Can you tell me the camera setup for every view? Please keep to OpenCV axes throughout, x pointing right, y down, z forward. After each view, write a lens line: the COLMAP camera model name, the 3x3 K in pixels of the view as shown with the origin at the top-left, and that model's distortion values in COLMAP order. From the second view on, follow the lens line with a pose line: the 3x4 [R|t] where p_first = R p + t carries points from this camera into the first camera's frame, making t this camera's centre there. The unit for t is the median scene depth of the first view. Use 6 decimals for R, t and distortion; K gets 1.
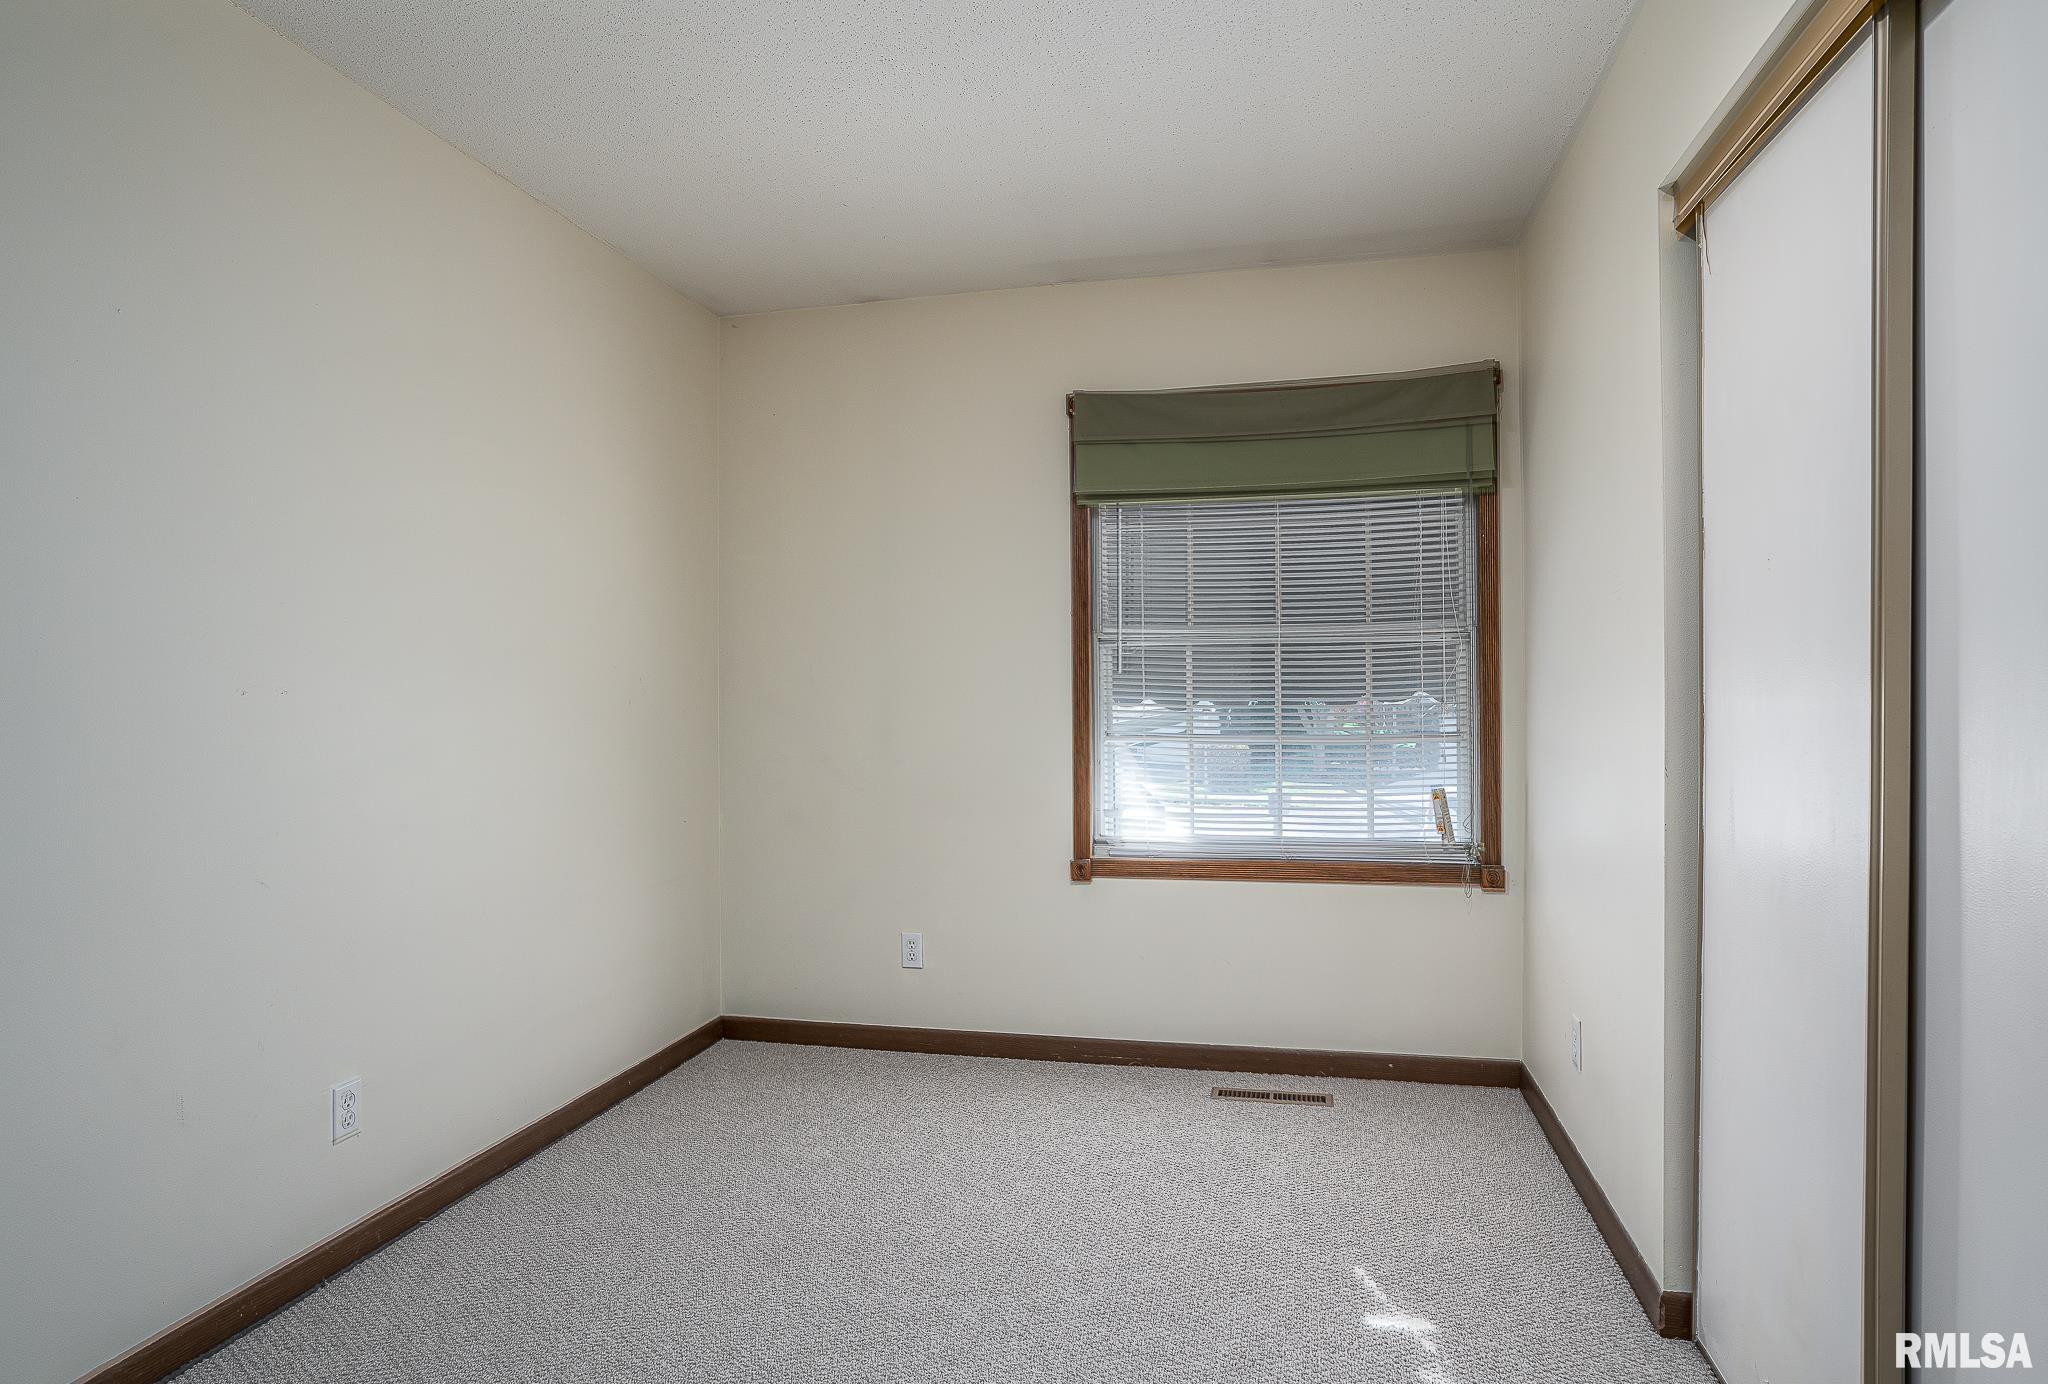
lens RADIAL K [[997.0, 0, 1024.2], [0, 997.0, 702.7], [0, 0, 1]] dist [-0.001278, -0.000012]
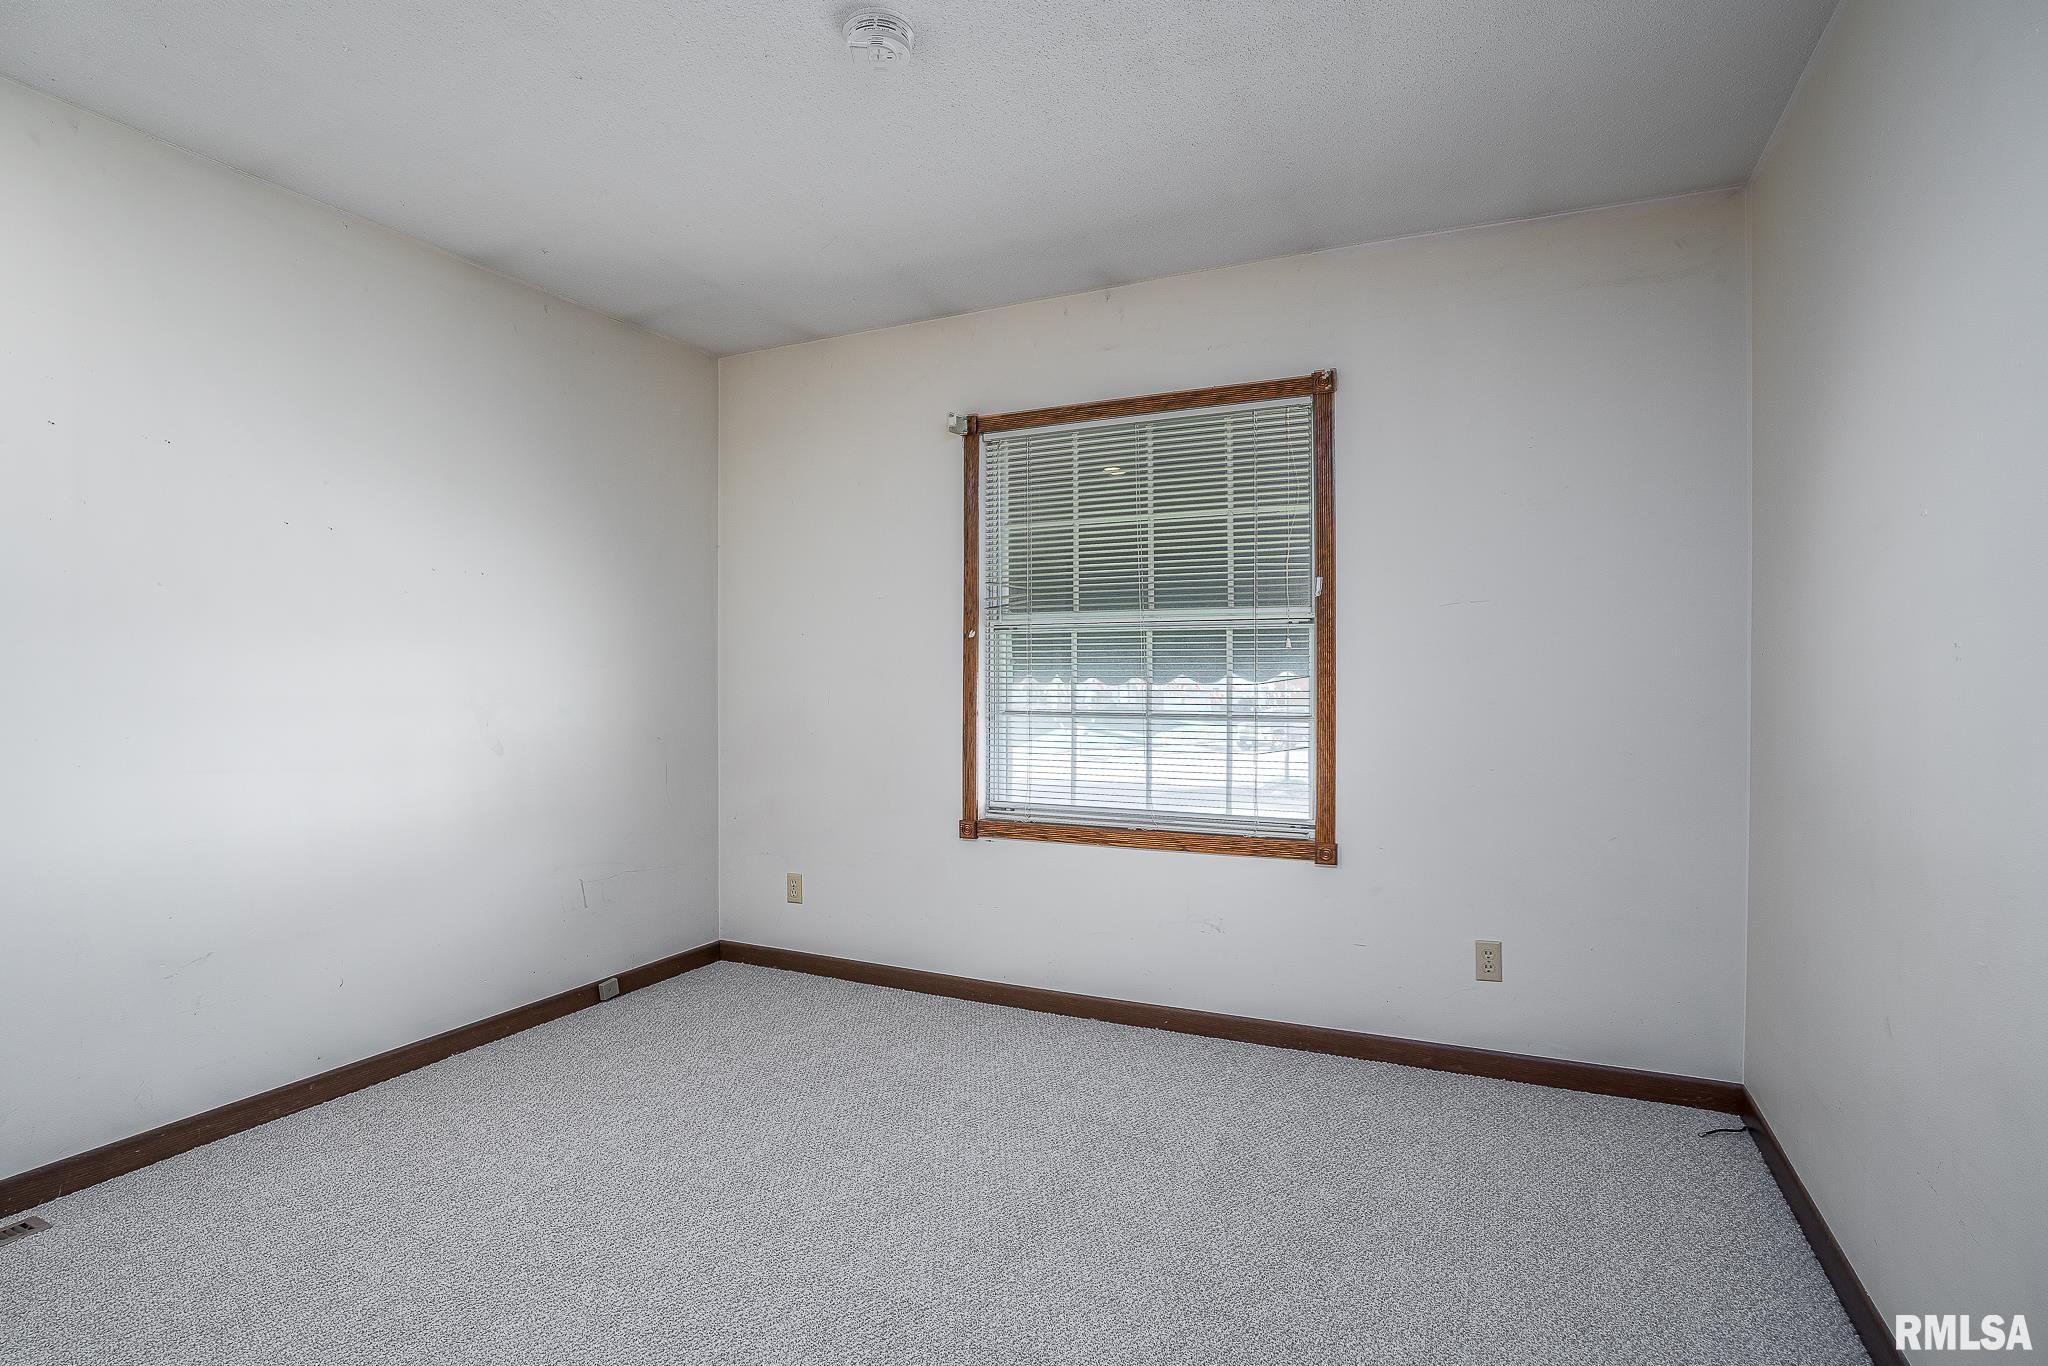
lens RADIAL K [[993.0, 0, 1041.6], [0, 993.0, 676.9], [0, 0, 1]] dist [-0.021718, 0.000350]
pose [[0.972323, 0.010136, -0.233420, 0.385775], [-0.011134, 0.999934, -0.002956, -0.000617], [0.233375, 0.005473, 0.972371, -0.066466]]
